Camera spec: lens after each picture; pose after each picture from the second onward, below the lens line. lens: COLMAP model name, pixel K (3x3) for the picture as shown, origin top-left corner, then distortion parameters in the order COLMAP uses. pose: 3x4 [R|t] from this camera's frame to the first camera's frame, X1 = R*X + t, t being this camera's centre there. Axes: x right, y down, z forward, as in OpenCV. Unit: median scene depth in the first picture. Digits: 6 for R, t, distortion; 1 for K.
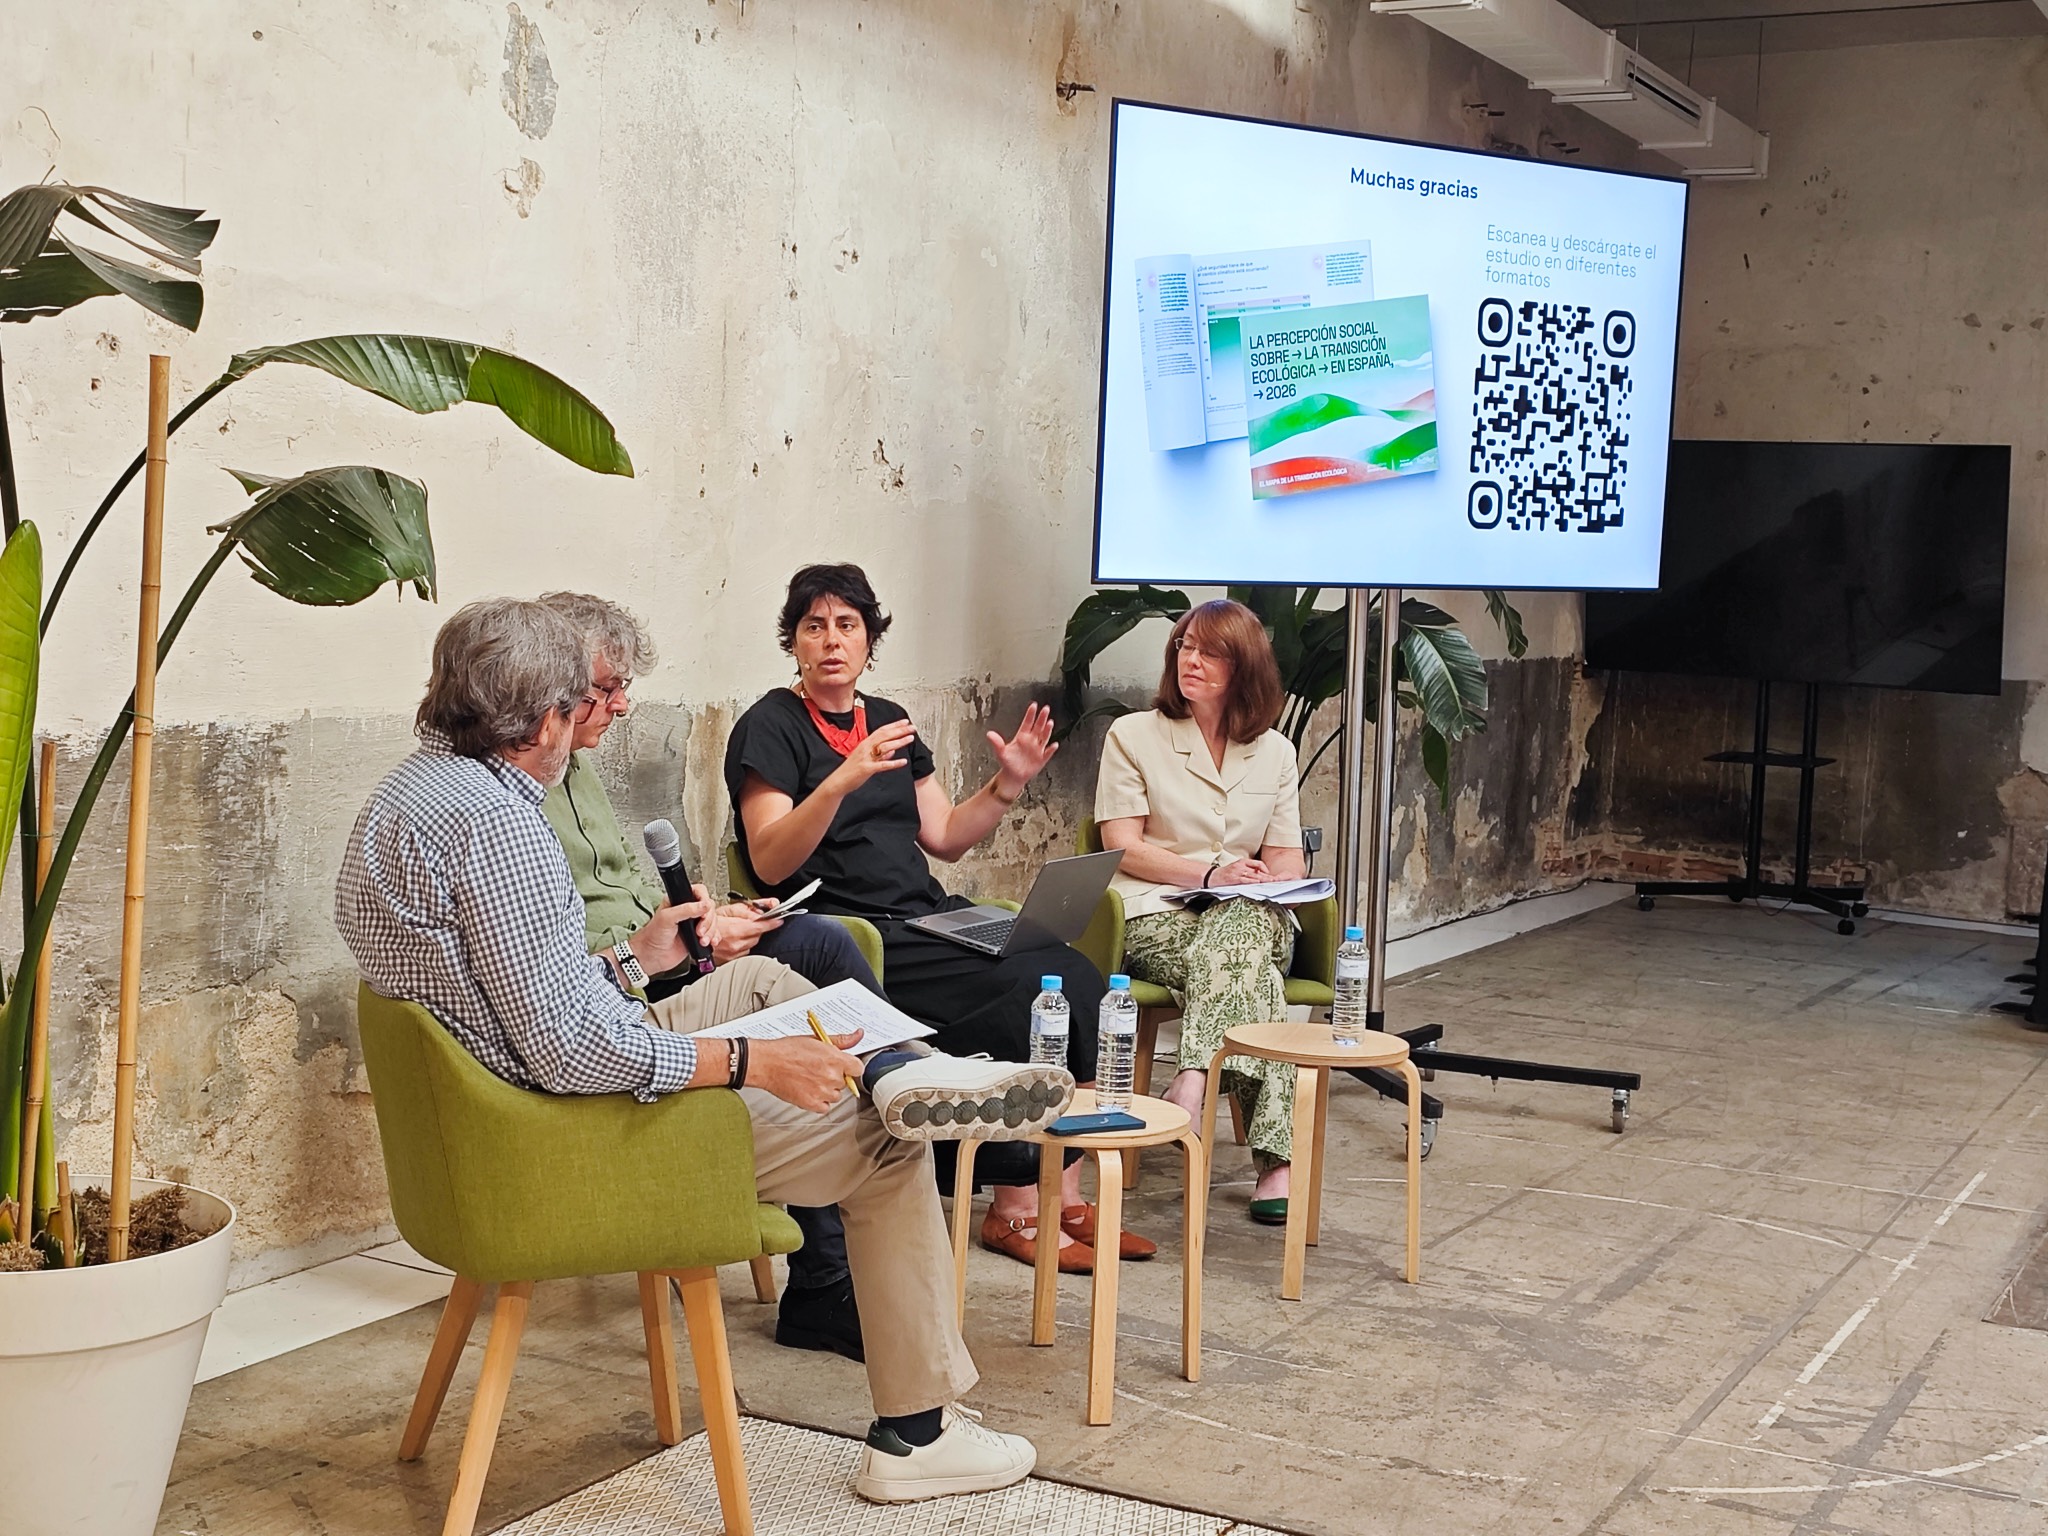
lens RADIAL K [[2727.8, 0, 1016.8], [0, 2727.8, 756.8], [0, 0, 1]] dist [0.036413, 0.000000]
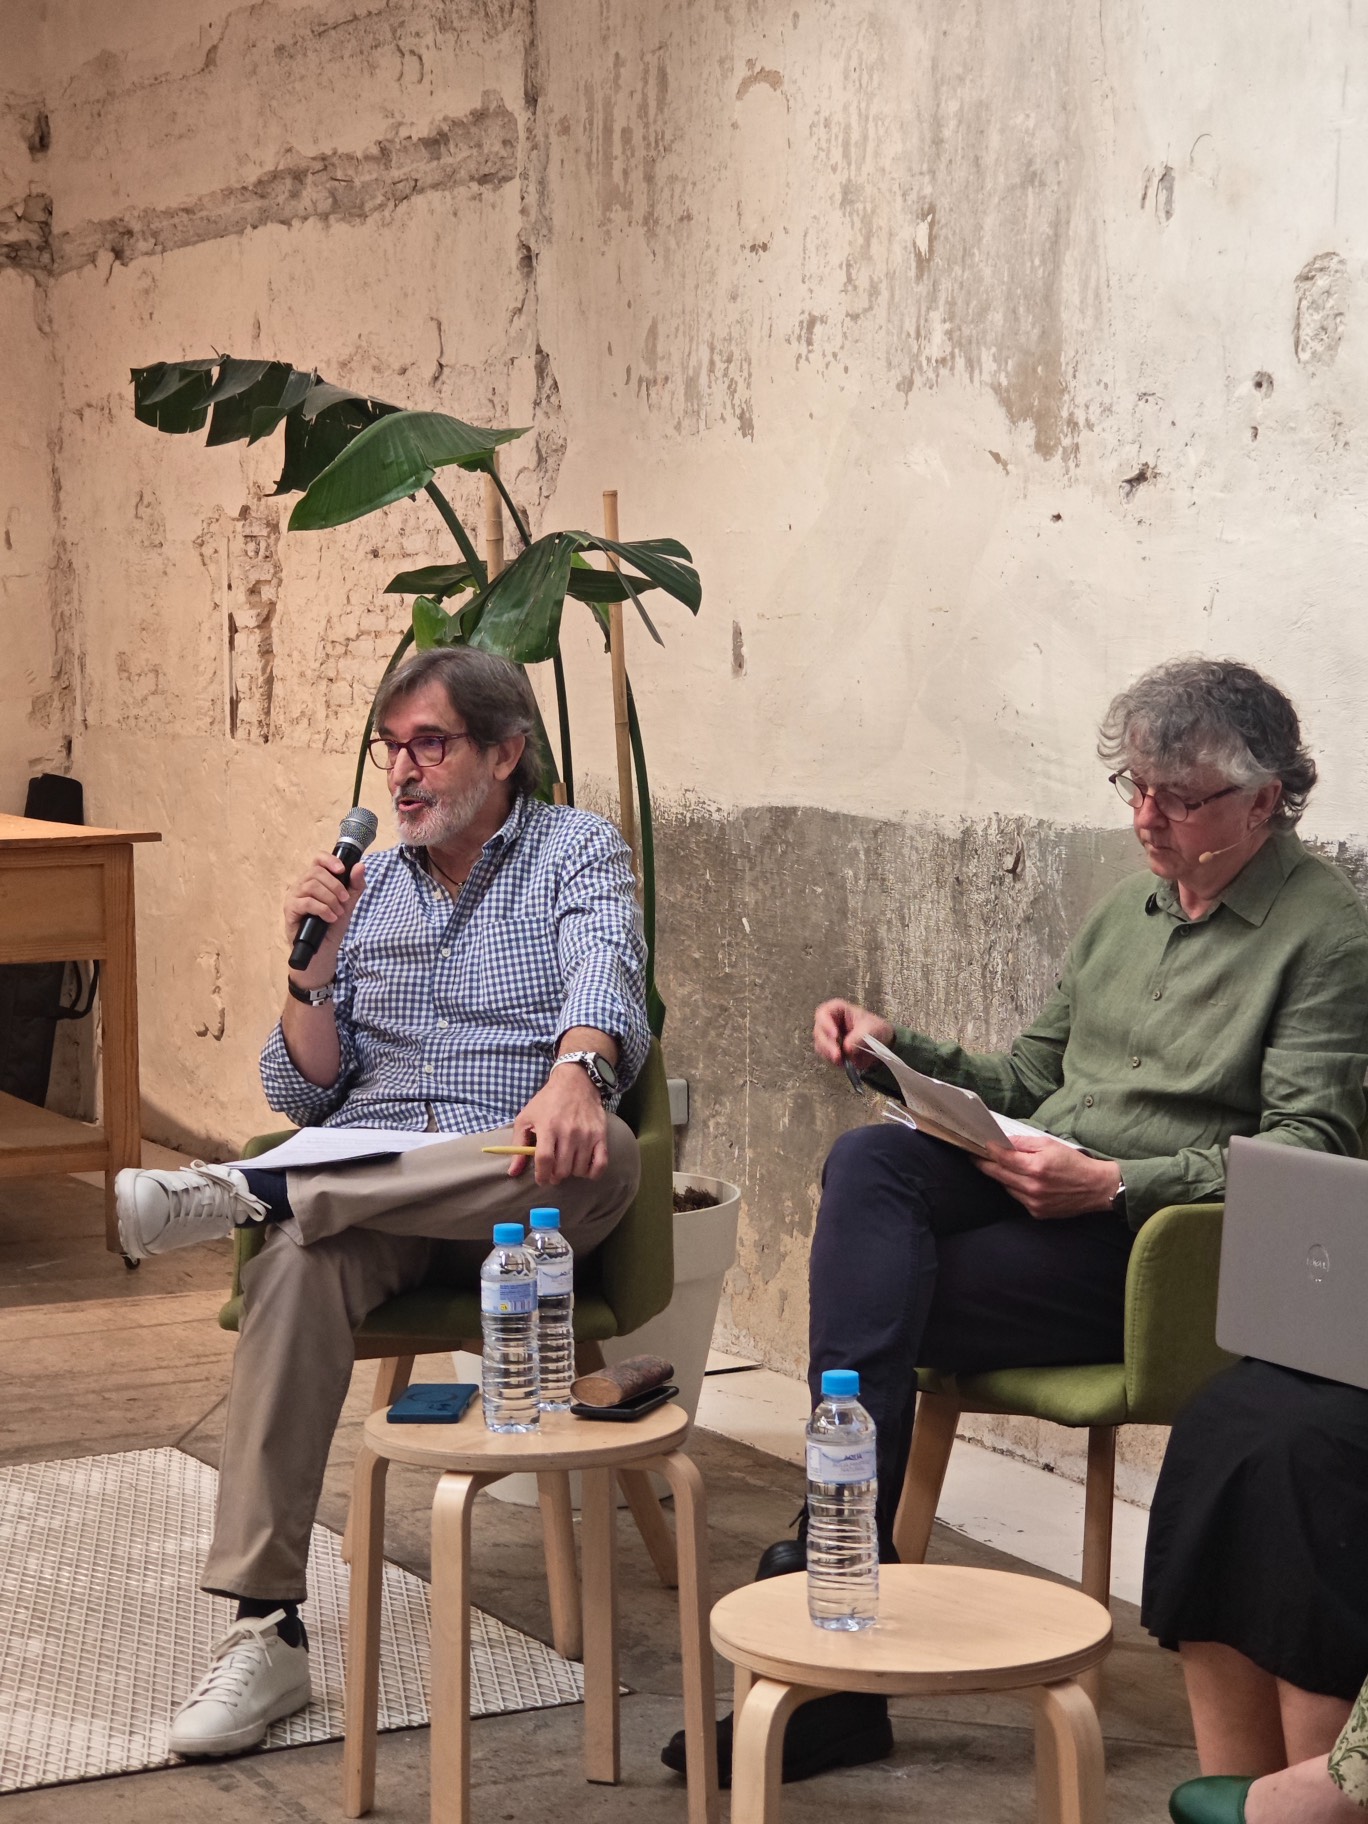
lens RADIAL K [[4003.0, 0, 677.9], [0, 4003.0, 903.5], [0, 0, 1]] dist [0.260709, 0.000000]
pose [[-0.569730, 0.029288, -0.821310, 0.573313], [-0.077916, 0.992938, 0.089458, -0.062512], [0.818130, 0.114960, -0.563425, 1.115769]]
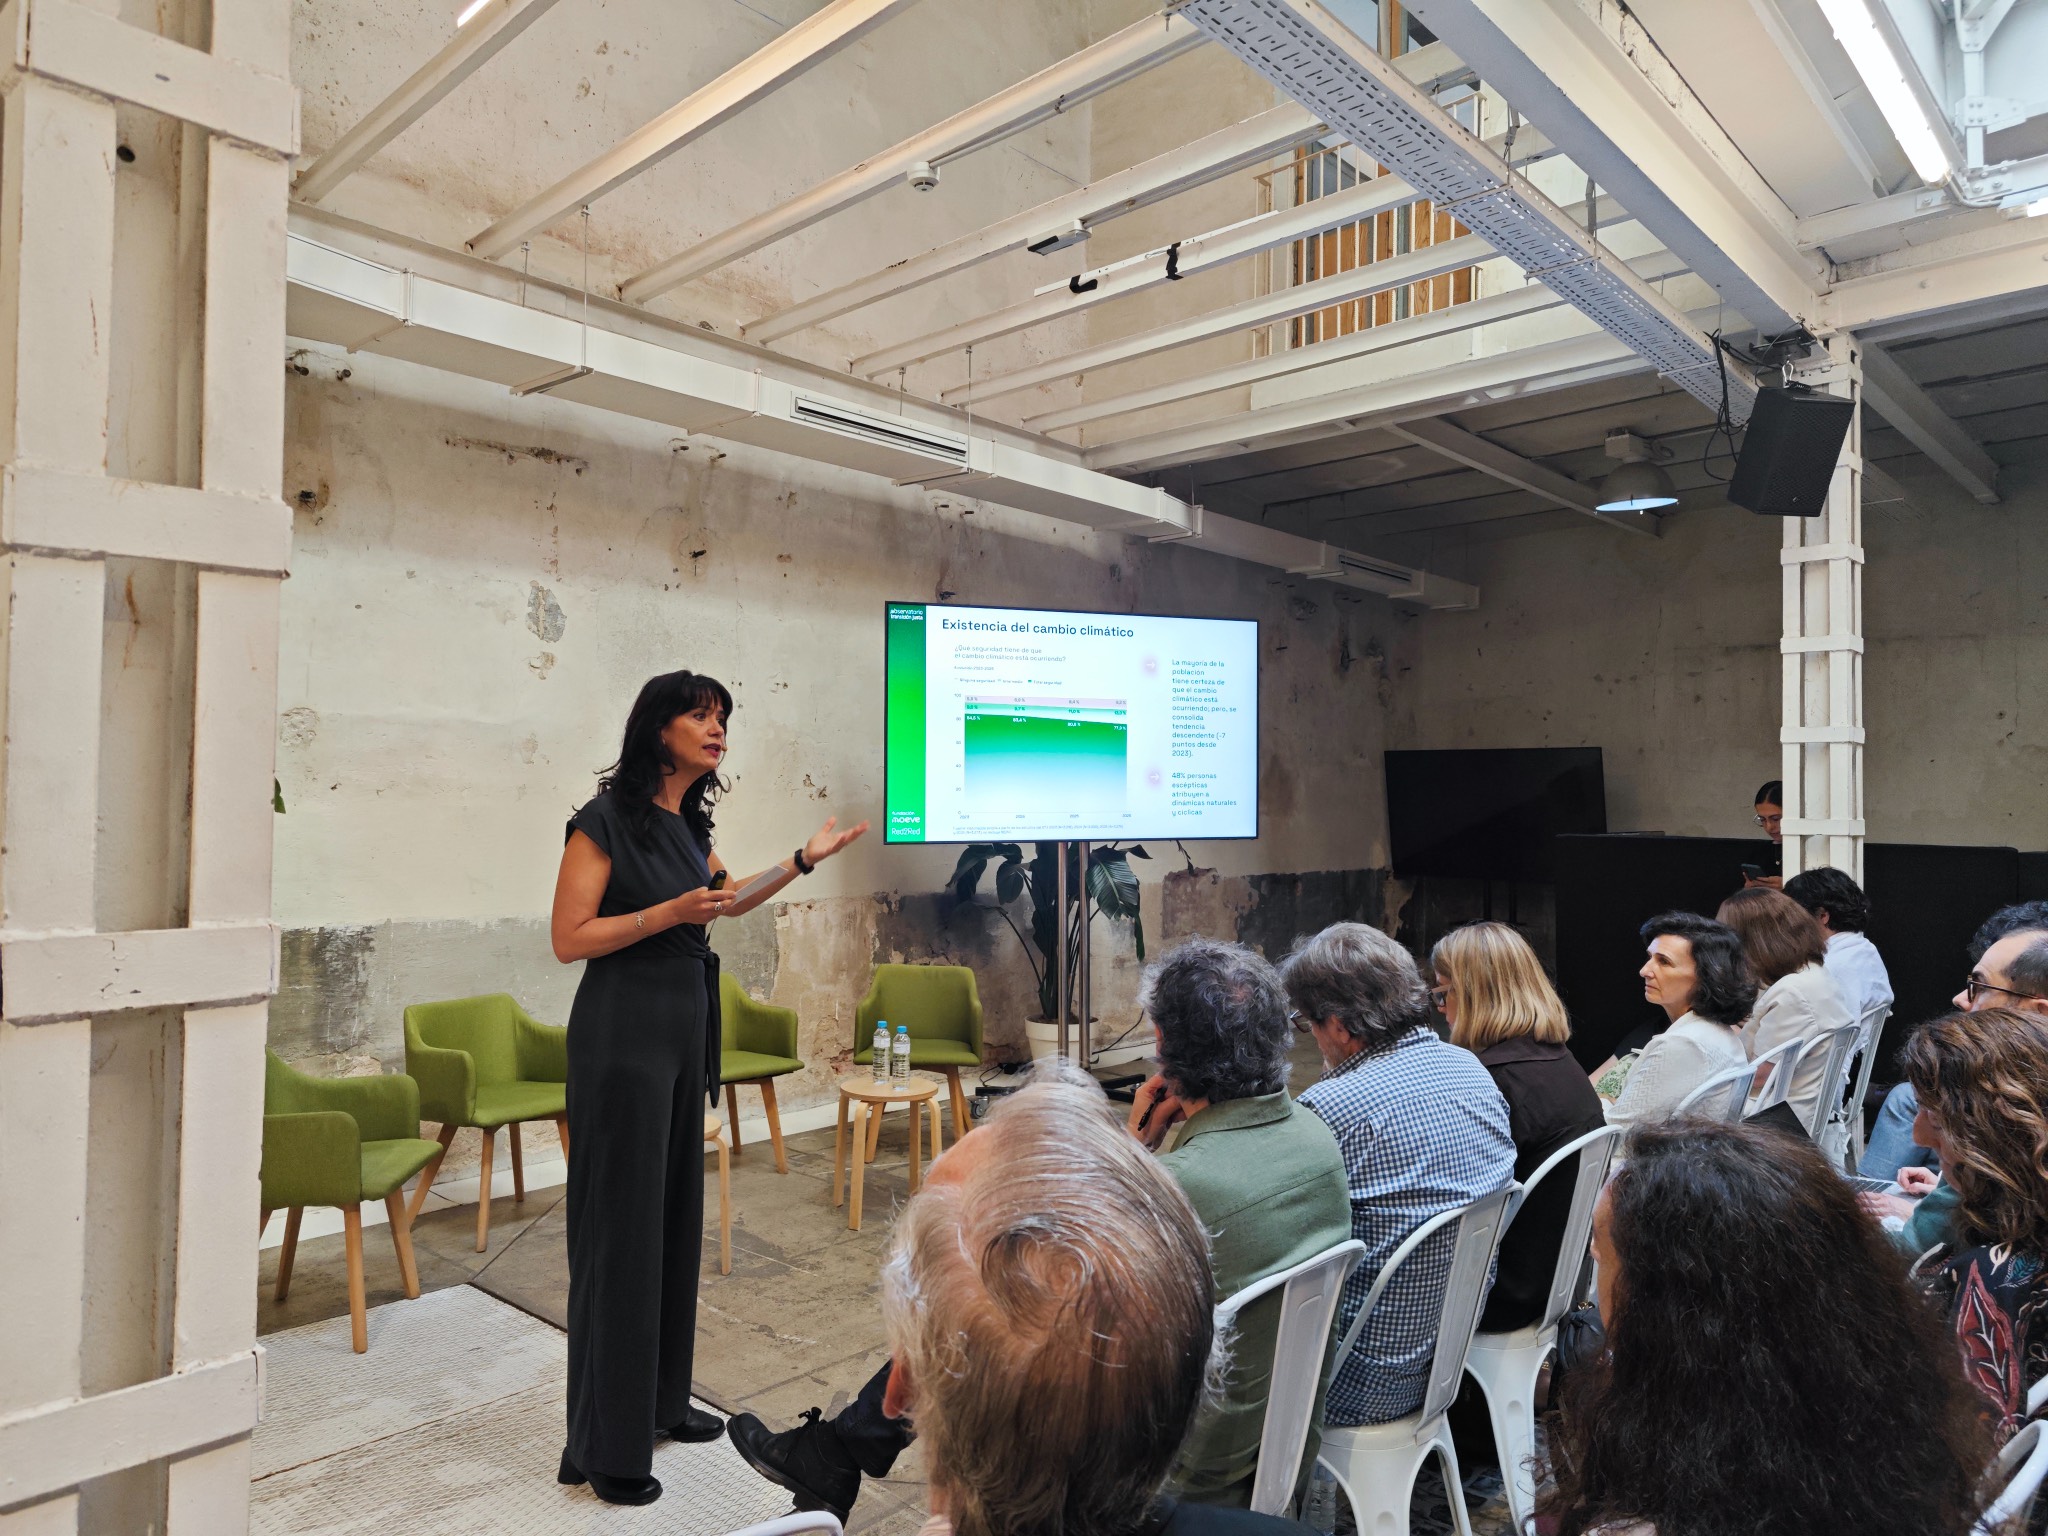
lens RADIAL K [[1362.9, 0, 1020.3], [0, 1362.9, 762.3], [0, 0, 1]] dist [0.058581, -0.051056]
pose [[0.966997, -0.038445, -0.251870, 0.371290], [0.009780, 0.993423, -0.114084, -0.008909], [0.254599, 0.107855, 0.961013, 0.075334]]
